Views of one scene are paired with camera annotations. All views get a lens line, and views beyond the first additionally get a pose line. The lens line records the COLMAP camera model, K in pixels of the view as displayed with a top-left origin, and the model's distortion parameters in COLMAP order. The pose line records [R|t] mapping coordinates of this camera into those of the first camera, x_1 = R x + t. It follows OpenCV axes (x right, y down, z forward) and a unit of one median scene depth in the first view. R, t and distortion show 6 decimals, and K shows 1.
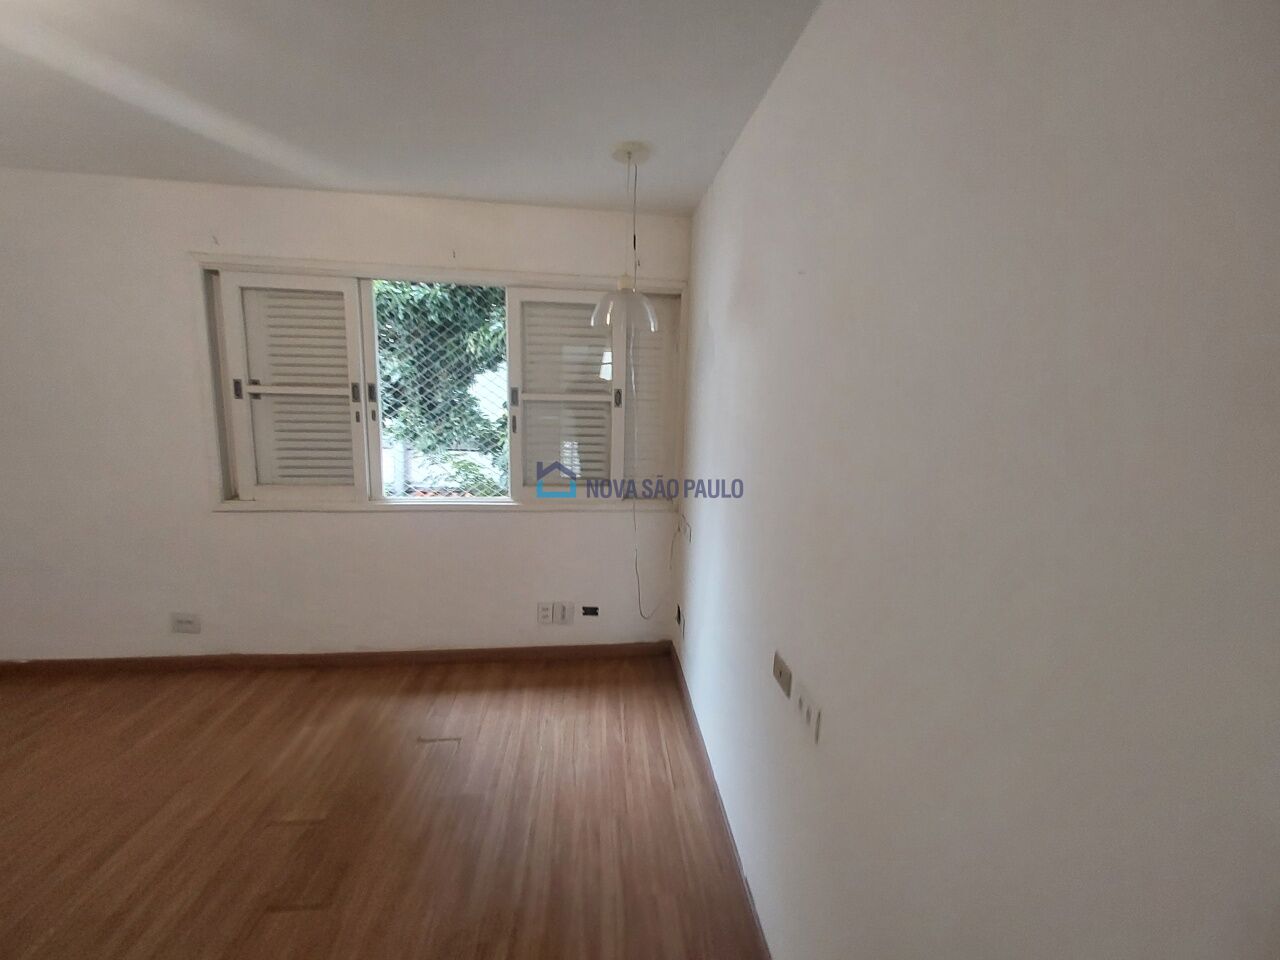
lens RADIAL K [[509.3, 0, 628.5], [0, 509.3, 476.8], [0, 0, 1]] dist [-0.002573, -0.000603]
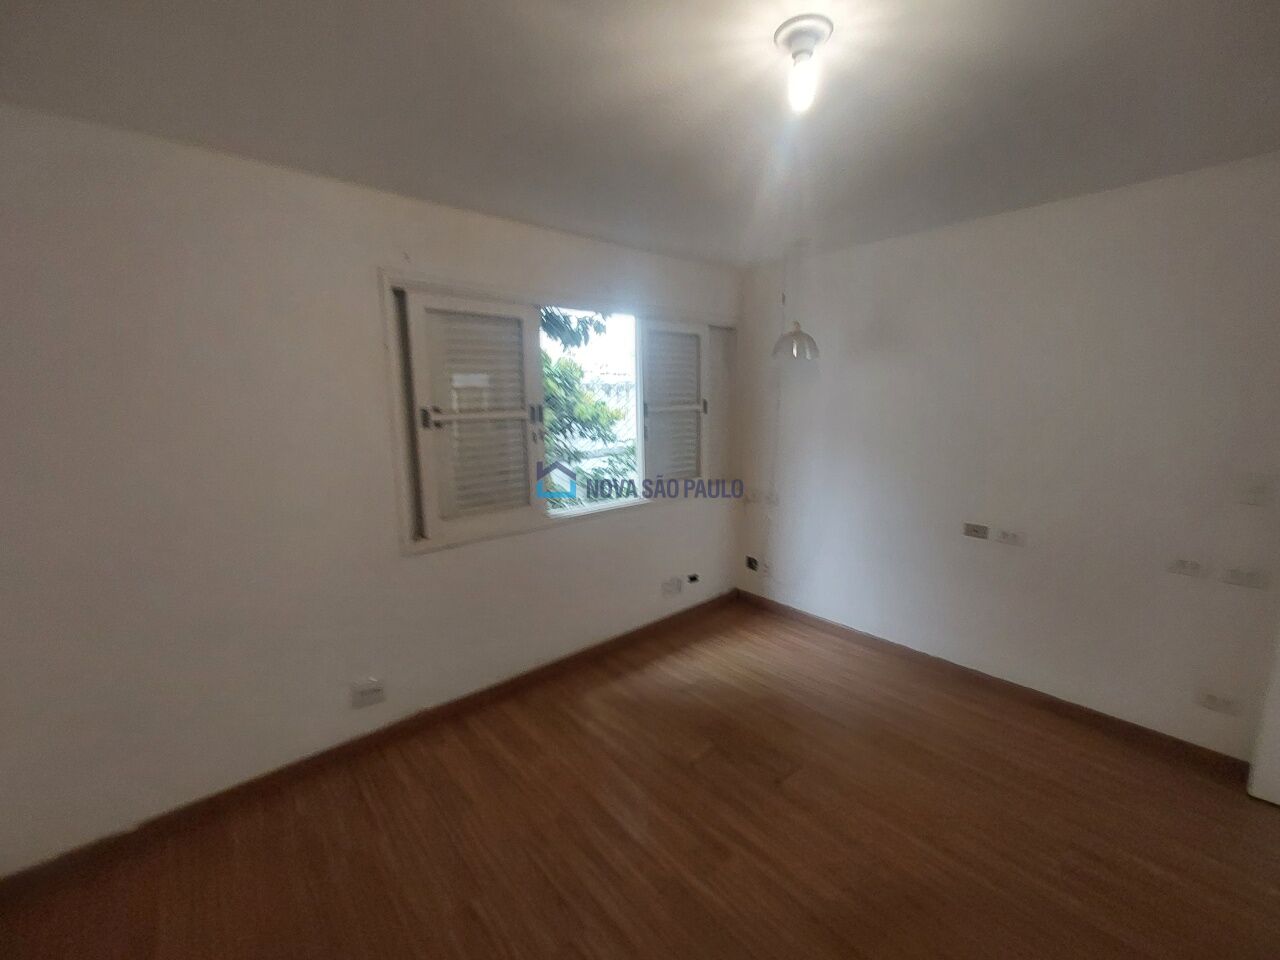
lens RADIAL K [[509.3, 0, 645.5], [0, 509.3, 491.0], [0, 0, 1]] dist [-0.002573, -0.000603]
pose [[0.828627, -0.146215, 0.540369, -0.923970], [0.145434, 0.988370, 0.044422, -0.022509], [-0.540580, 0.041779, 0.840254, 0.006347]]
